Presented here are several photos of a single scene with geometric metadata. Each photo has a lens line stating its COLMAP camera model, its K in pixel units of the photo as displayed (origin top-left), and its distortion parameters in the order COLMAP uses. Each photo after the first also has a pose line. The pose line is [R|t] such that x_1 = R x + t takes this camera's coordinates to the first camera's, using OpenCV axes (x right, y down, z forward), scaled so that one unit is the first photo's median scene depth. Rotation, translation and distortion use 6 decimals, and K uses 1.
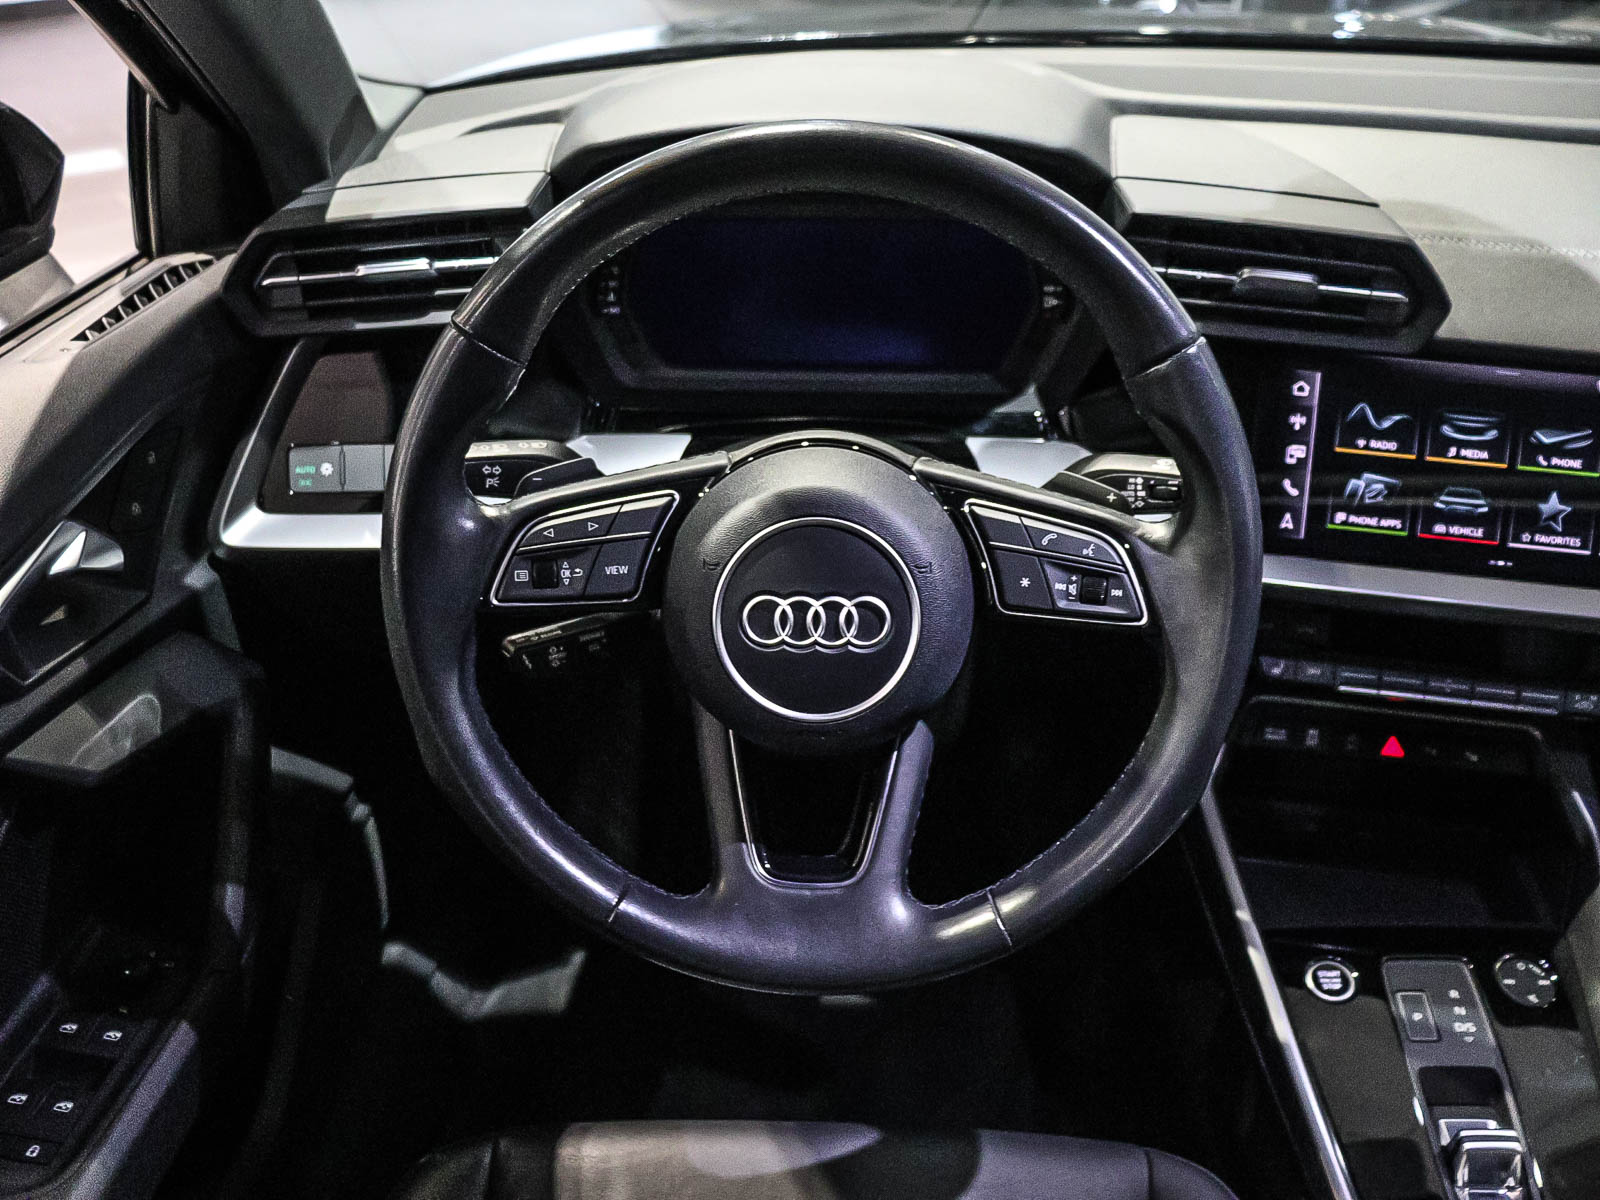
lens RADIAL K [[1508.0, 0, 800.0], [0, 1508.0, 600.0], [0, 0, 1]] dist [-0.183853, 0.169249]
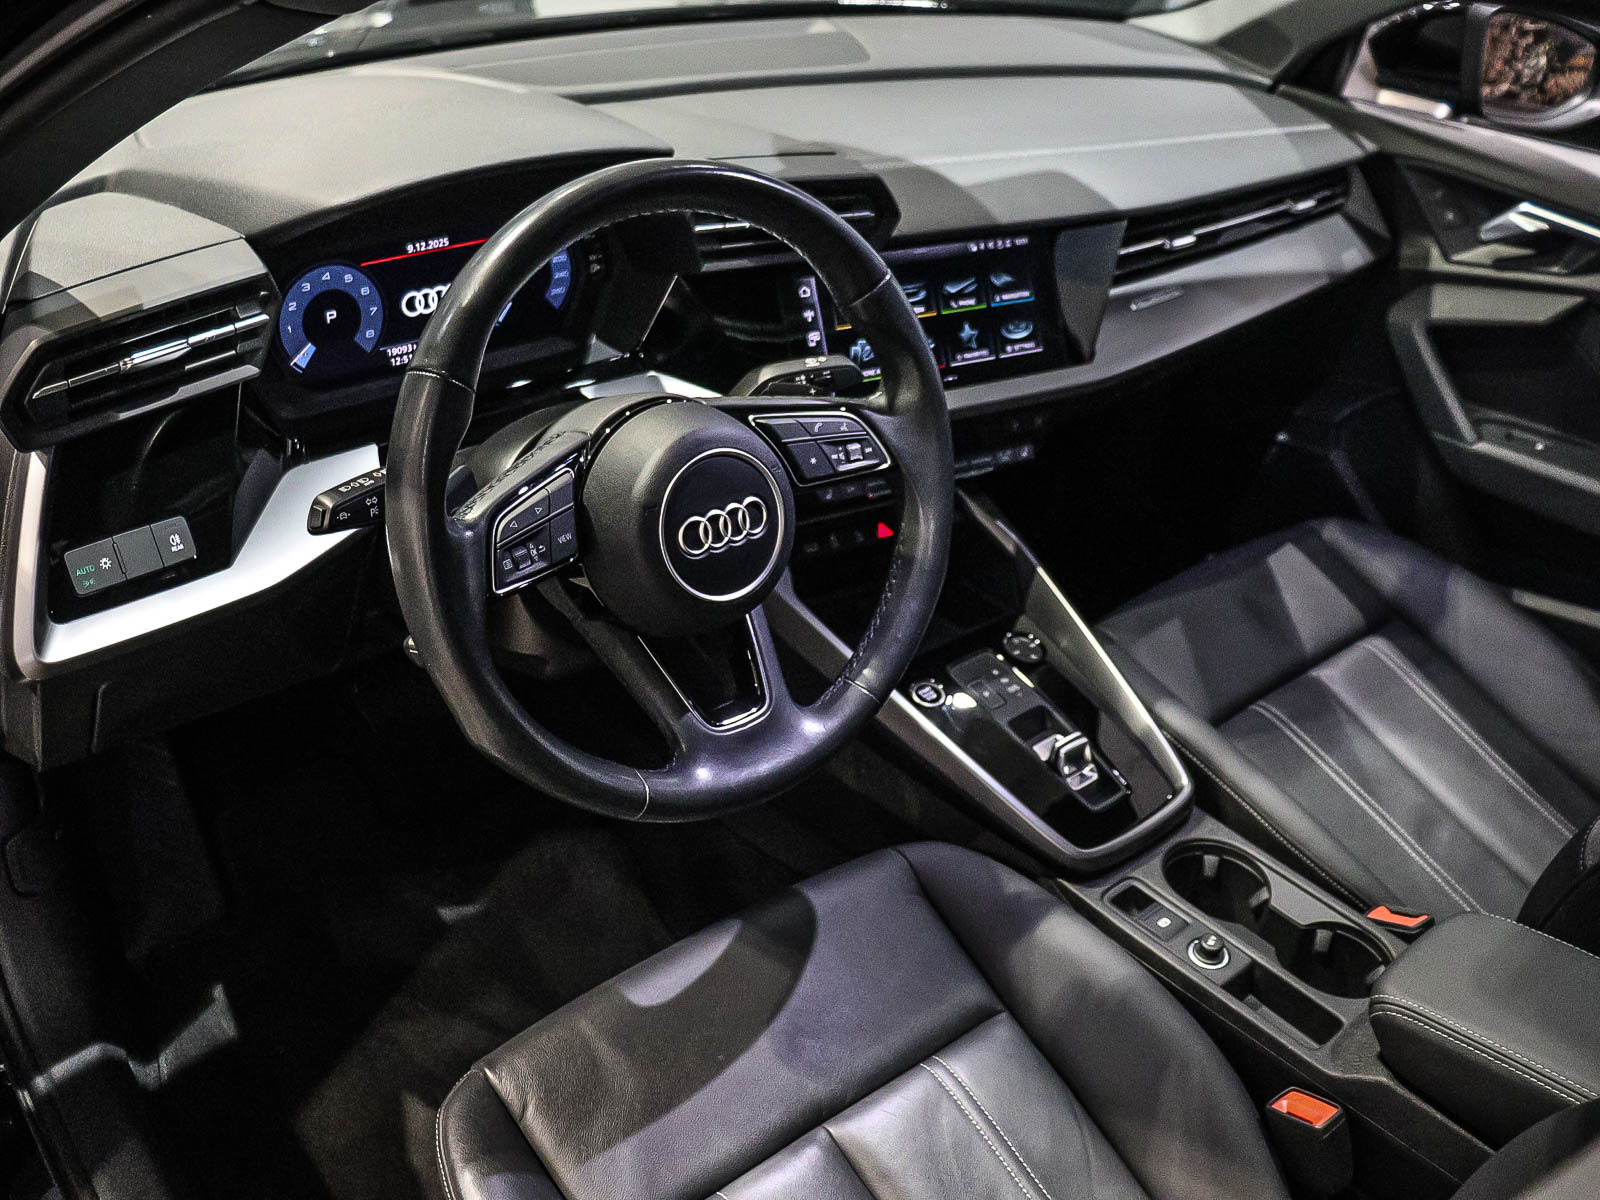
lens RADIAL K [[1502.6, 0, 819.0], [0, 1502.6, 572.3], [0, 0, 1]] dist [-0.193100, 0.164181]
pose [[0.733690, -0.305762, 0.606801, -0.598425], [0.283542, 0.949335, 0.135529, -0.083097], [-0.617497, 0.072617, 0.783214, -0.081859]]
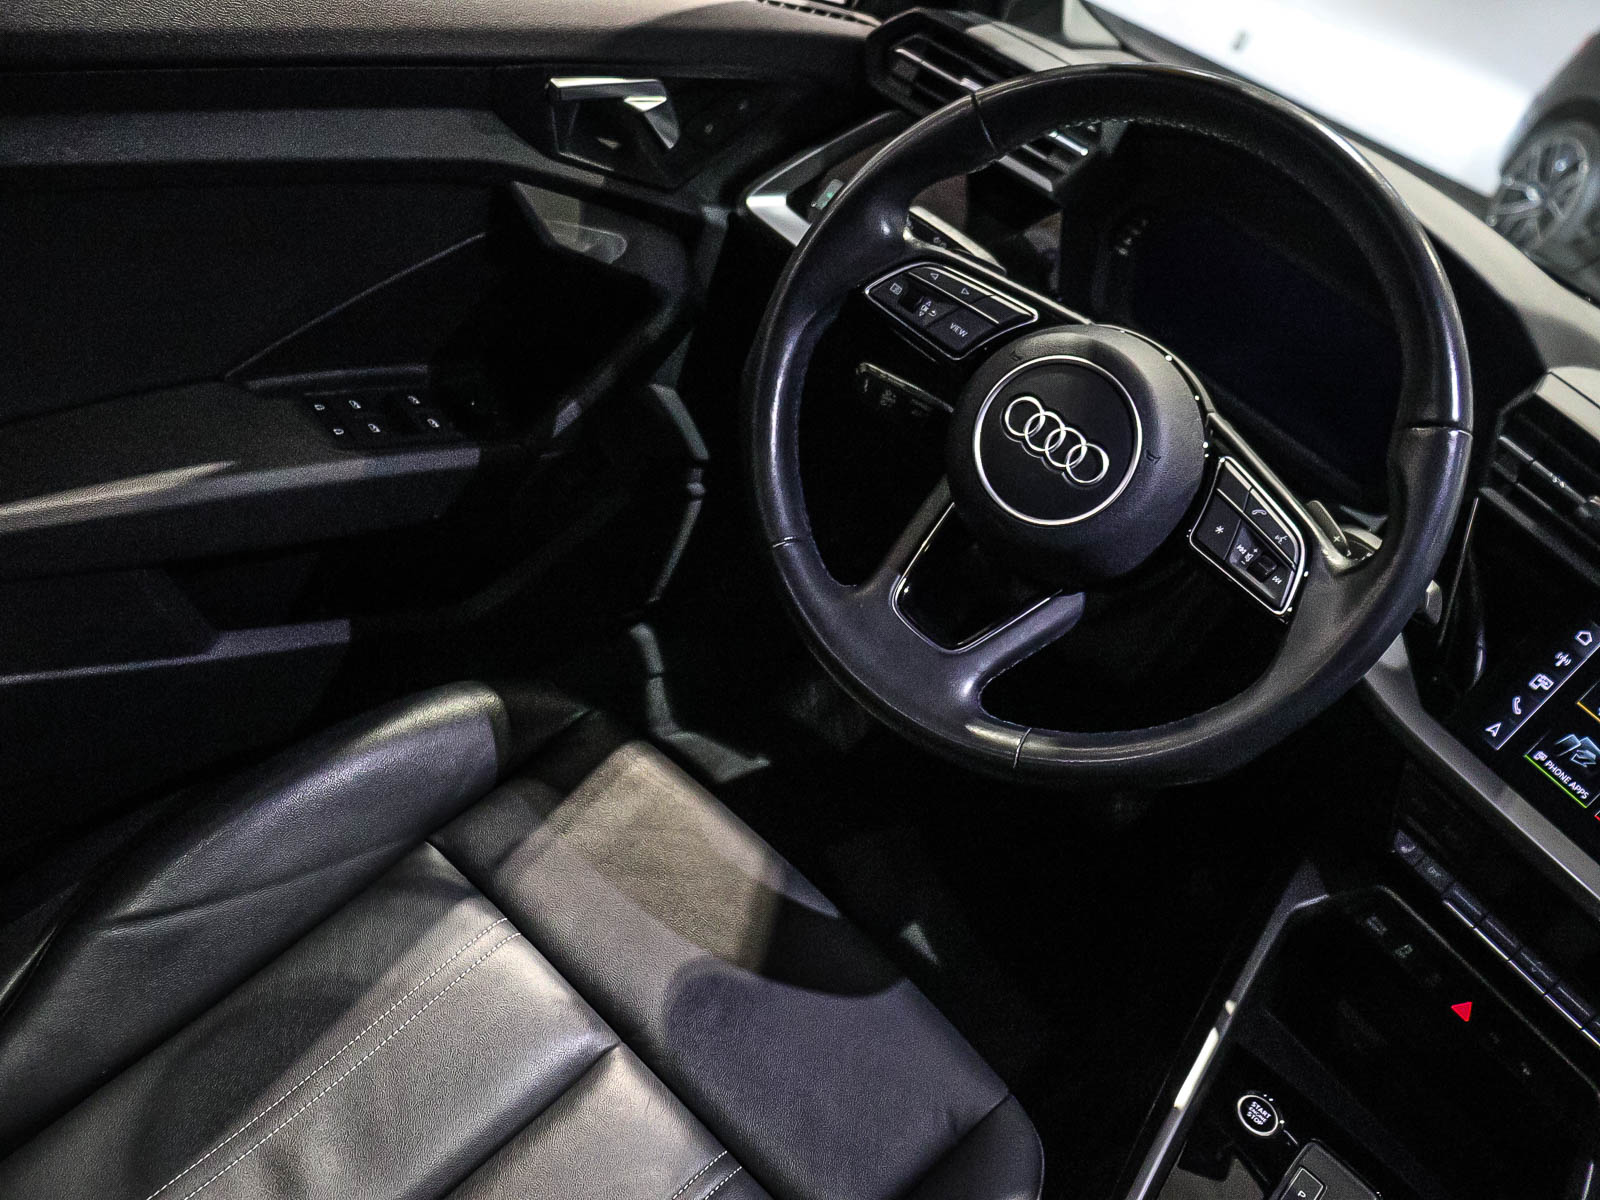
lens RADIAL K [[1524.2, 0, 800.0], [0, 1524.2, 600.0], [0, 0, 1]] dist [-0.178498, 0.176363]
pose [[0.733271, 0.603530, -0.313153, 0.251708], [-0.628995, 0.777017, 0.024682, 0.167530], [0.258222, 0.178873, 0.949382, -0.144011]]
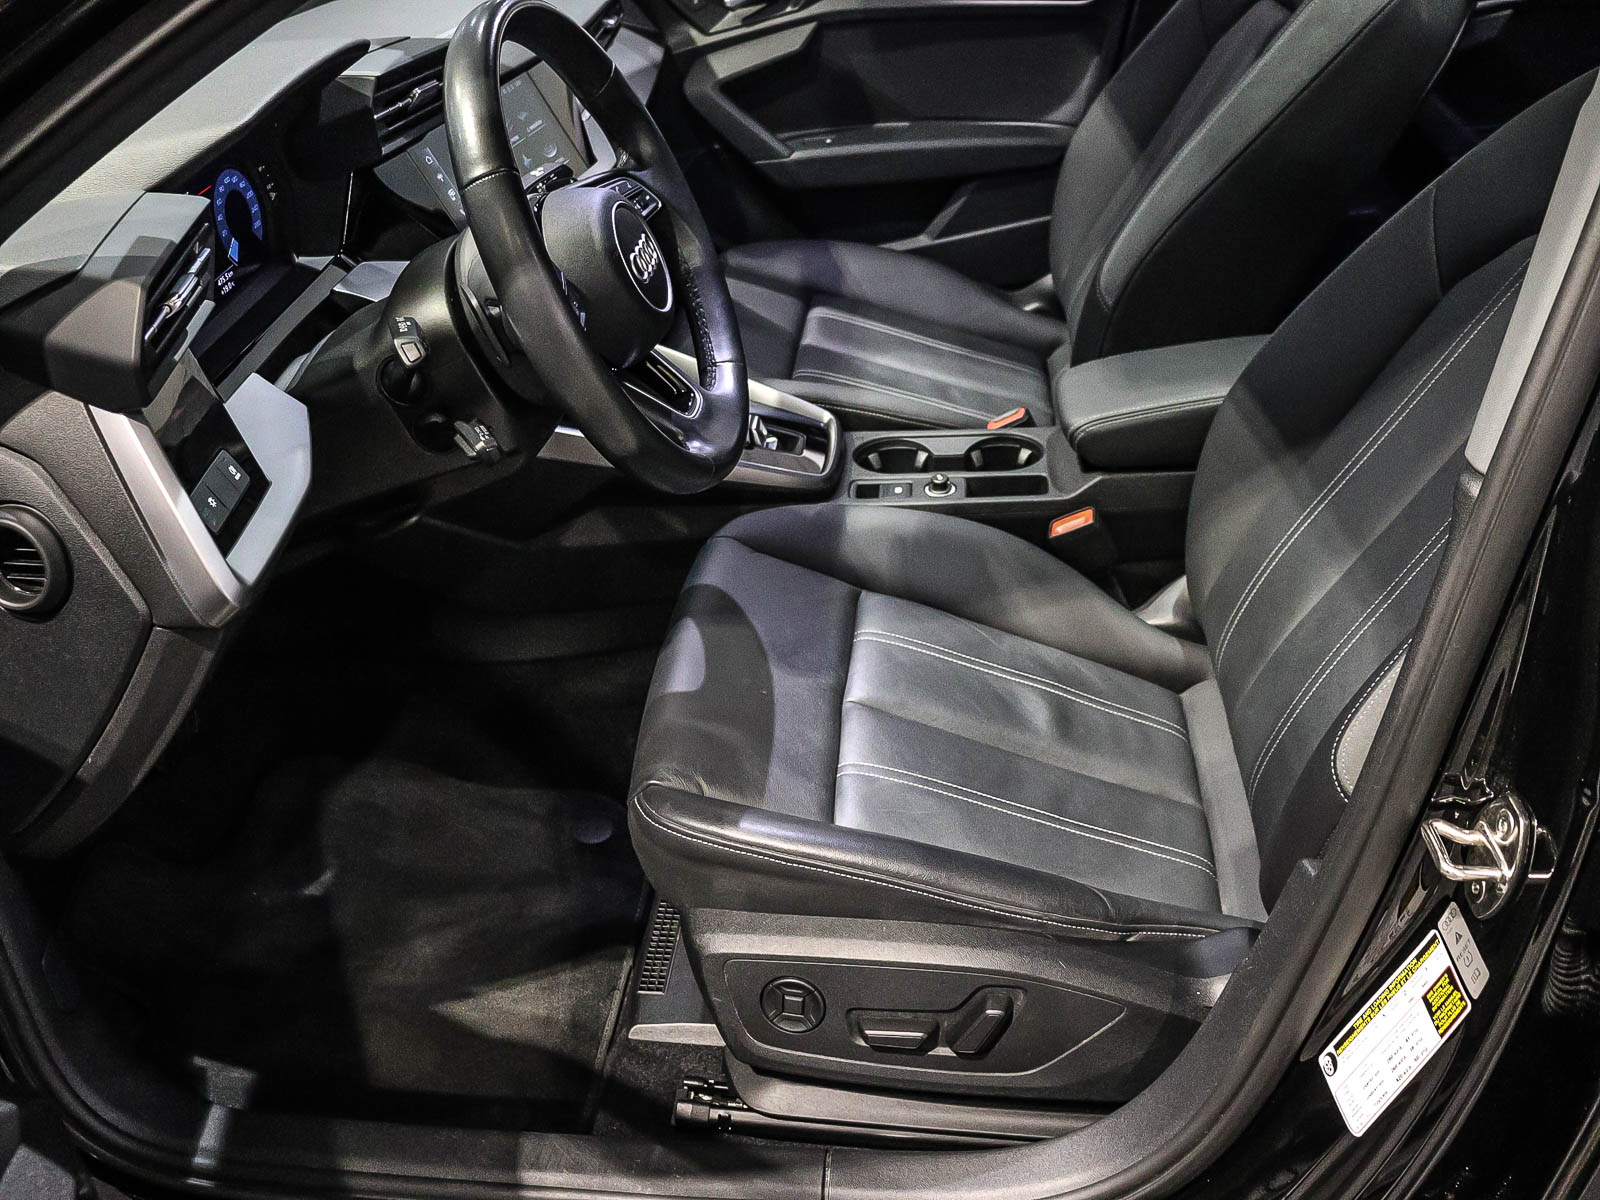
lens RADIAL K [[1508.0, 0, 800.0], [0, 1508.0, 600.0], [0, 0, 1]] dist [-0.183853, 0.169249]
pose [[0.036847, -0.532054, 0.845908, -1.302564], [0.560892, 0.711586, 0.423137, -0.263730], [-0.827069, 0.458872, 0.324644, 0.379065]]
